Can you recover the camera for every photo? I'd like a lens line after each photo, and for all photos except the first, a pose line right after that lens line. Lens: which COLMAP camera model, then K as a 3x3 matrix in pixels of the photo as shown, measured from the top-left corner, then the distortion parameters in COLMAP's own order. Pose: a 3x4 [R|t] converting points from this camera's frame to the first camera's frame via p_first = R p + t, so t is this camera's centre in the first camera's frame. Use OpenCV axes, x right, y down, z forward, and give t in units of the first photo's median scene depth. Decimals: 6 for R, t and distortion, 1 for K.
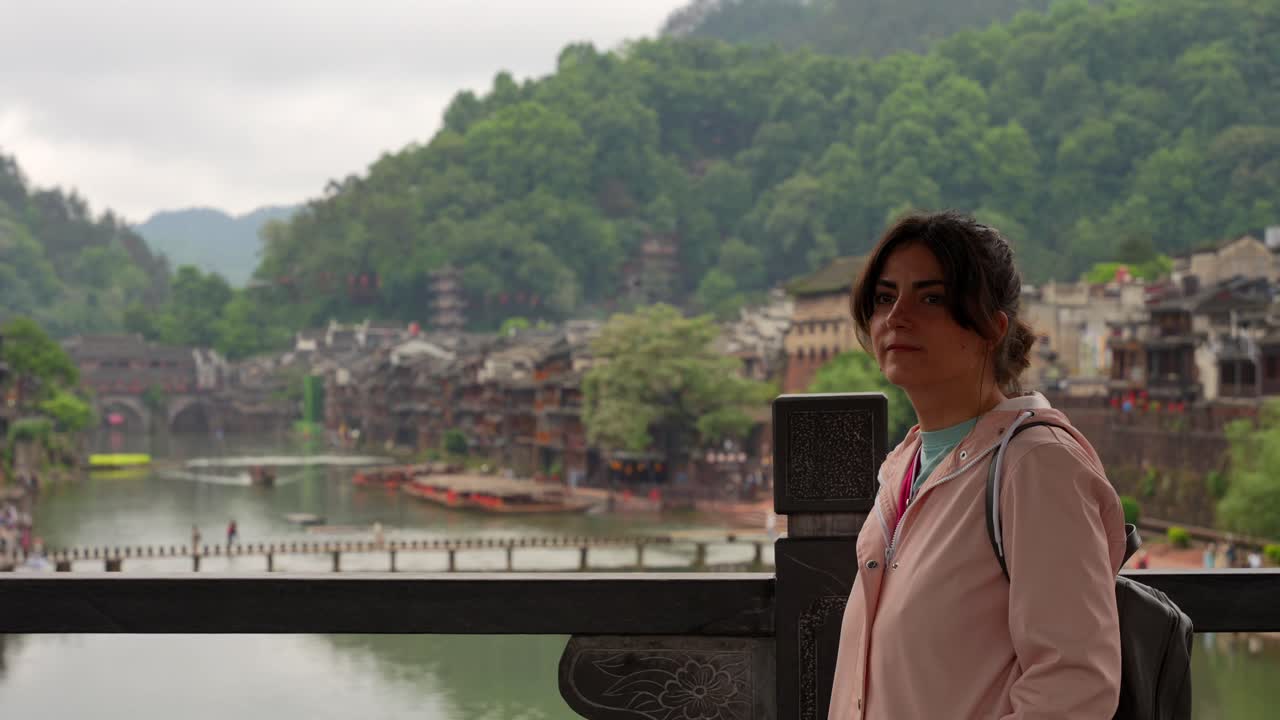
lens RADIAL K [[4230.2, 0, 640.0], [0, 4230.2, 360.0], [0, 0, 1]] dist [0.017847, 0.663217]
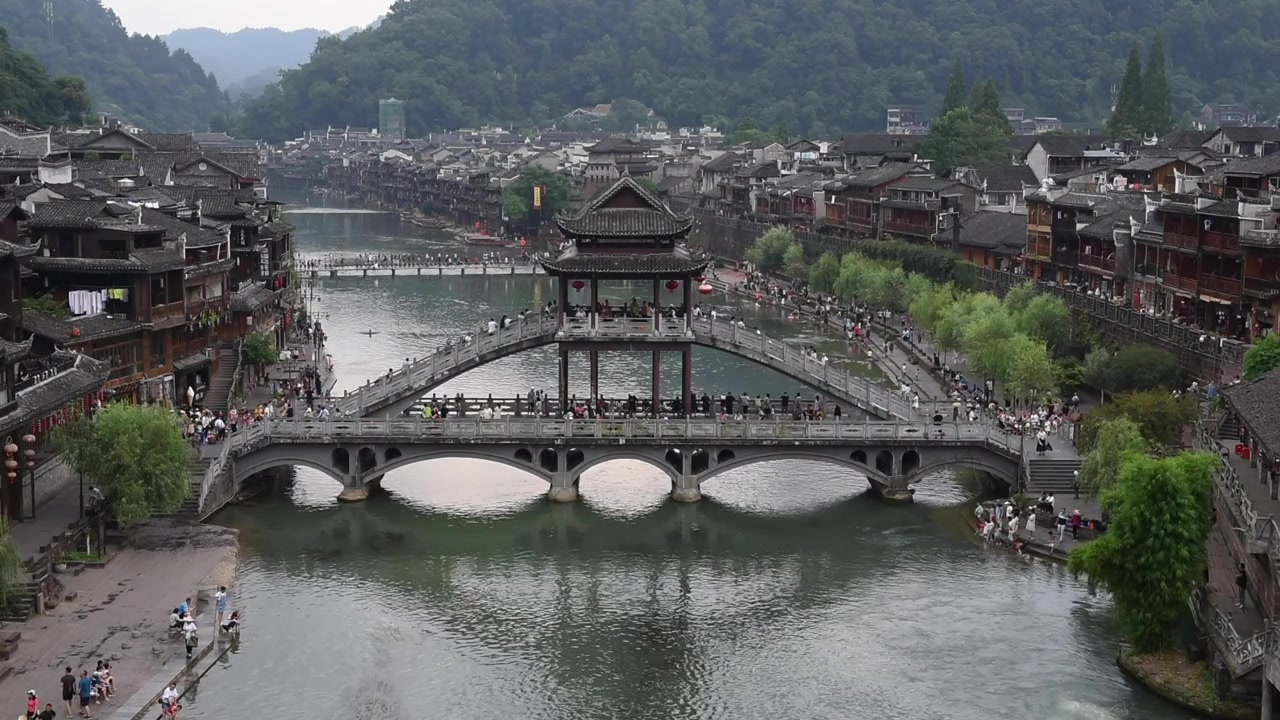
lens RADIAL K [[4230.2, 0, 640.0], [0, 4230.2, 360.0], [0, 0, 1]] dist [0.017847, 0.663217]
pose [[0.998151, 0.010279, 0.059905, -0.047285], [-0.015048, 0.996704, 0.079711, -0.056501], [-0.058888, -0.080465, 0.995016, -0.842458]]
